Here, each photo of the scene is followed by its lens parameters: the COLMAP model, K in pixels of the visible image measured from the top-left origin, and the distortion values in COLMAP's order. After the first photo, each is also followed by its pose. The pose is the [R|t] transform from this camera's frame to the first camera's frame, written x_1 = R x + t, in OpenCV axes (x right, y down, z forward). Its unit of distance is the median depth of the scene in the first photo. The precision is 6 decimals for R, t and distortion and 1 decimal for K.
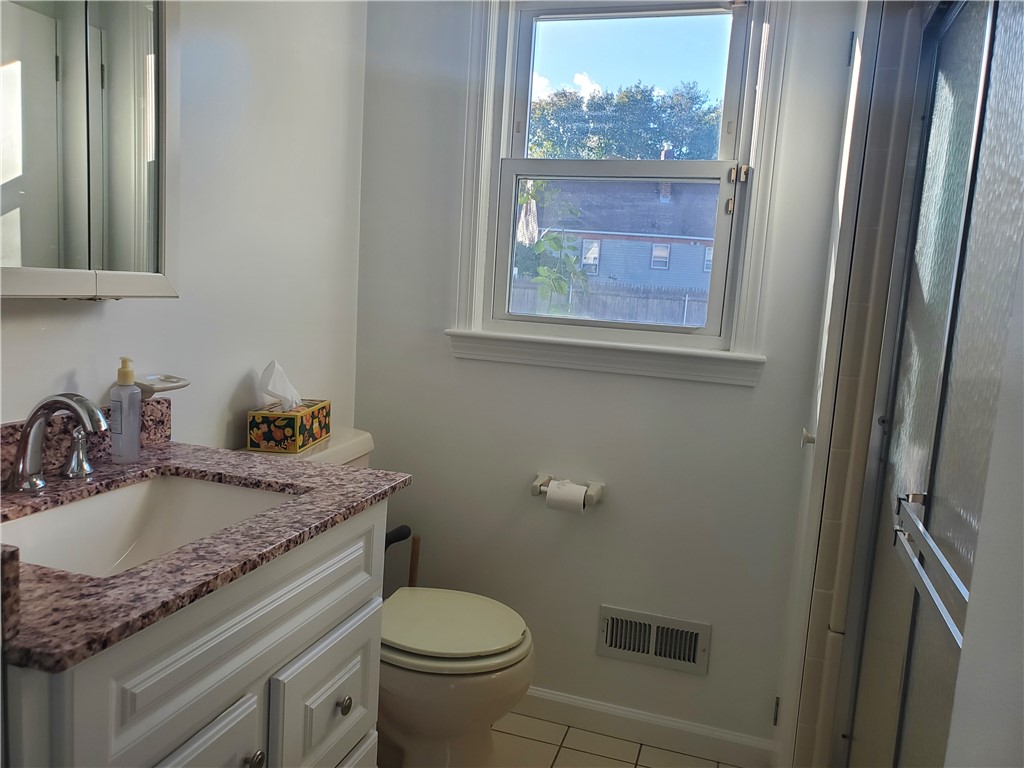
lens RADIAL K [[784.1, 0, 506.0], [0, 784.1, 360.9], [0, 0, 1]] dist [0.025788, -0.009130]
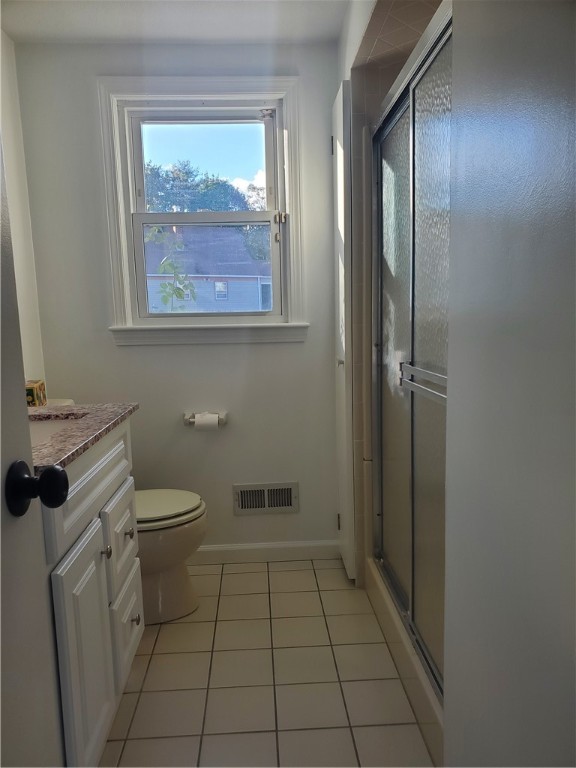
lens RADIAL K [[592.9, 0, 288.0], [0, 592.9, 384.0], [0, 0, 1]] dist [0.007607, -0.016884]
pose [[0.926879, -0.131455, 0.351588, -0.189587], [0.124695, 0.991310, 0.041911, 0.067556], [-0.354042, 0.004995, 0.935216, -0.206932]]
